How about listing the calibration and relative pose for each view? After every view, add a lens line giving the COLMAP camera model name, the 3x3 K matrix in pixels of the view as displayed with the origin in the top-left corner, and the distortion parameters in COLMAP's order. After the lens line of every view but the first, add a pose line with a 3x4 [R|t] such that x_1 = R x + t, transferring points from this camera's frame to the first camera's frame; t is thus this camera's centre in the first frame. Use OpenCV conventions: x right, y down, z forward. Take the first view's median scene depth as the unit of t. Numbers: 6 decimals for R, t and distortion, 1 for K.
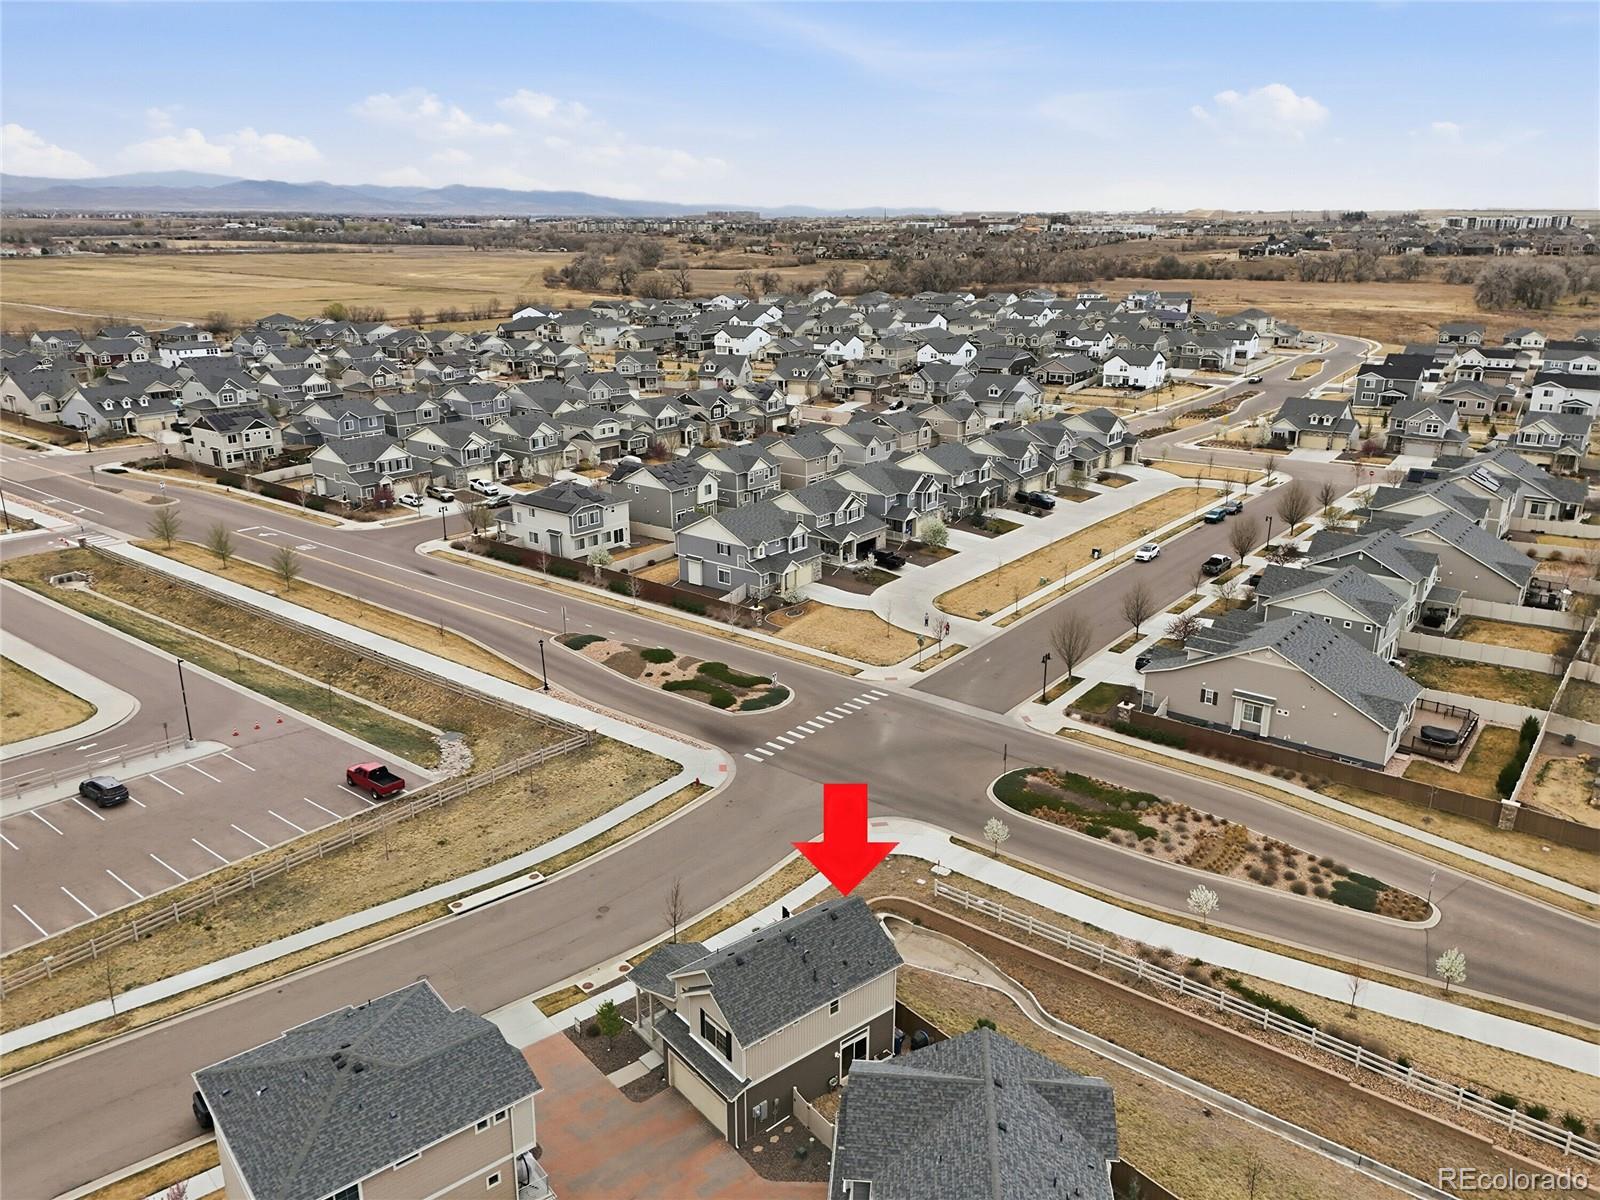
lens RADIAL K [[1174.3, 0, 804.9], [0, 1174.3, 596.1], [0, 0, 1]] dist [0.082575, -0.077359]
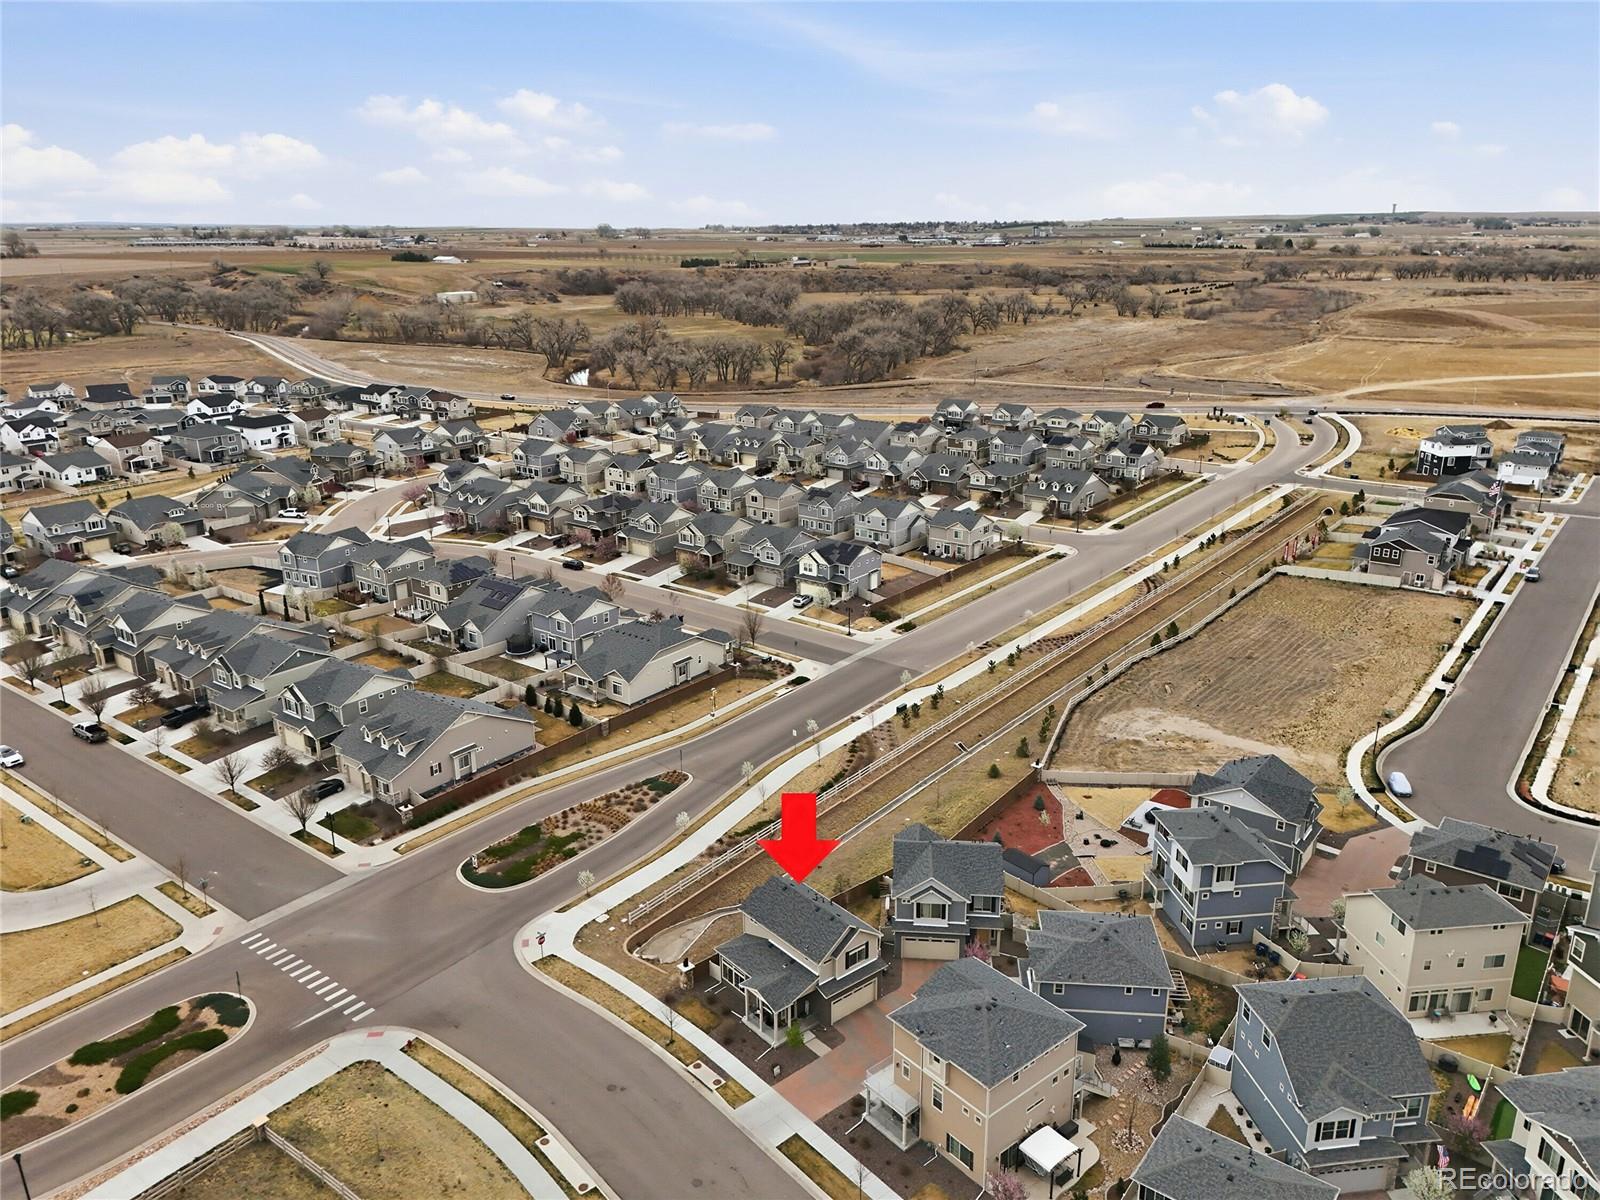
lens RADIAL K [[1174.3, 0, 804.9], [0, 1174.3, 596.1], [0, 0, 1]] dist [0.082575, -0.077359]
pose [[-0.013039, -0.301194, 0.953474, -0.761881], [0.308908, 0.905697, 0.290326, -0.304037], [-0.951002, 0.298321, 0.081232, 0.385644]]
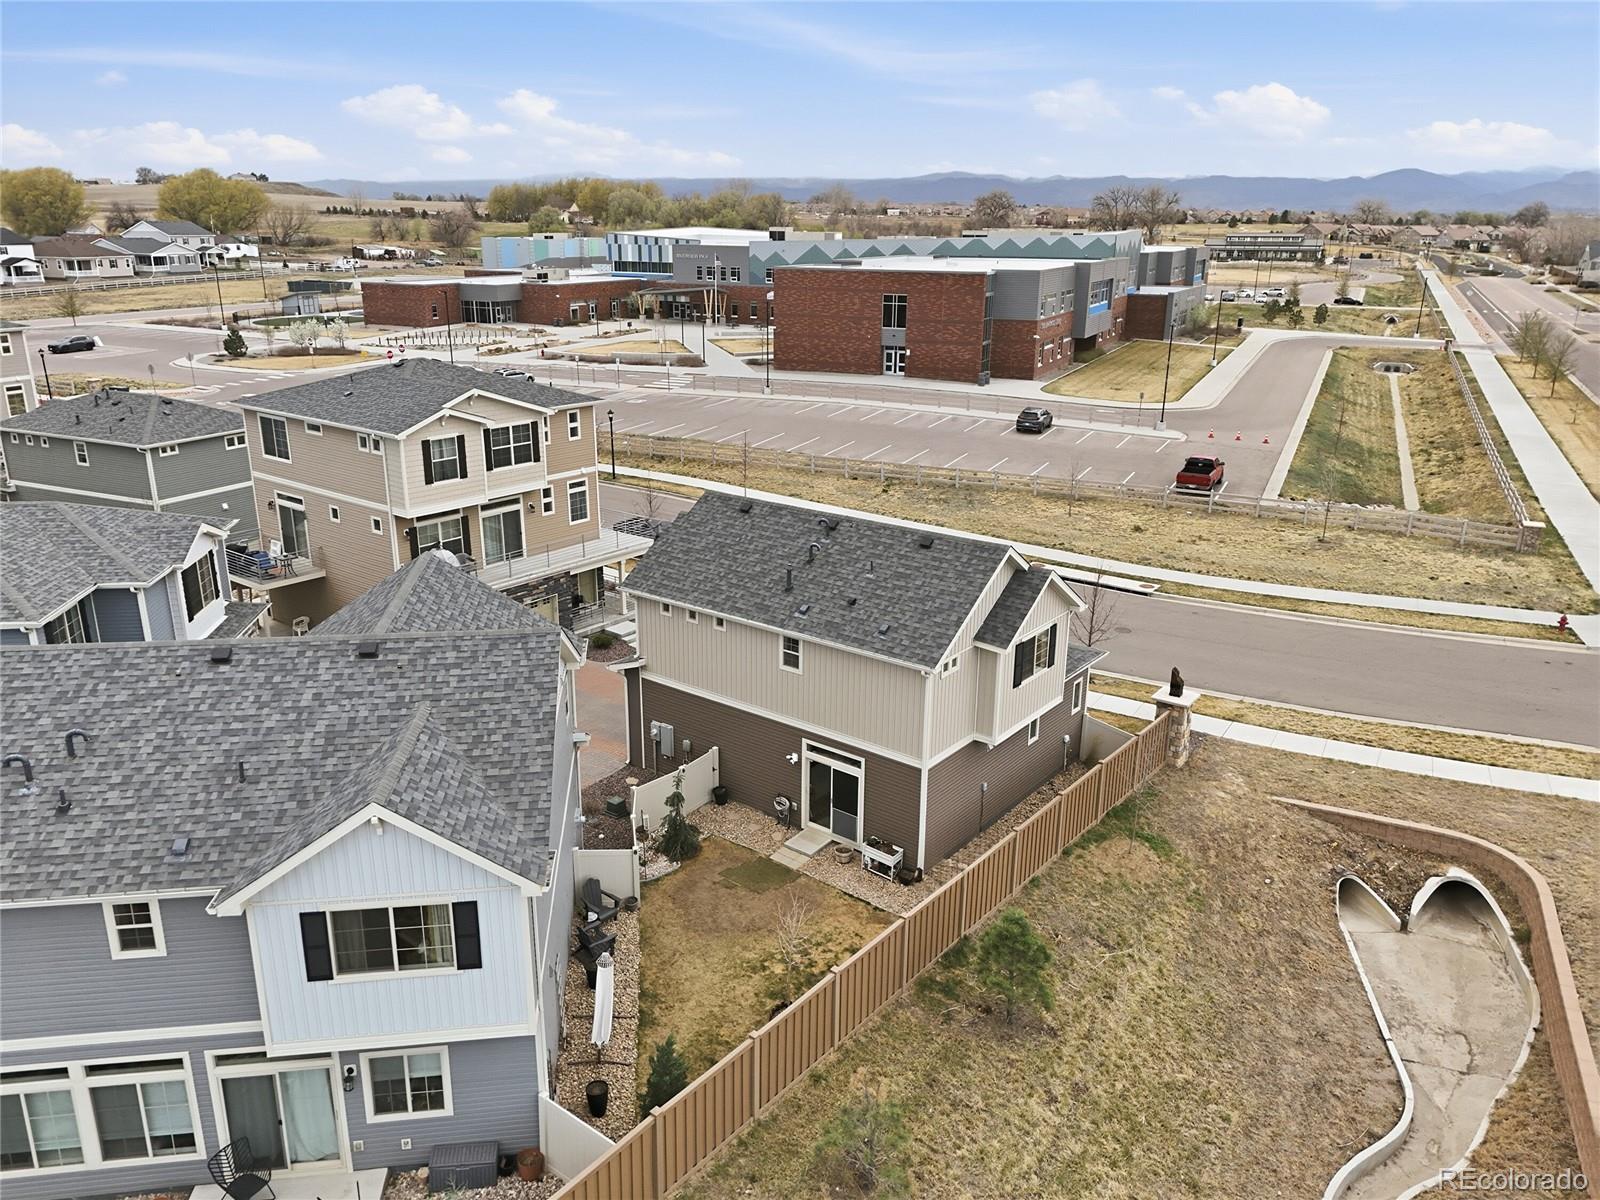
lens RADIAL K [[1174.3, 0, 804.9], [0, 1174.3, 596.1], [0, 0, 1]] dist [0.082575, -0.077359]
pose [[0.224422, 0.295813, -0.928509, 0.250879], [-0.303633, 0.926609, 0.221819, 0.105578], [0.925982, 0.232145, 0.297770, 0.431483]]
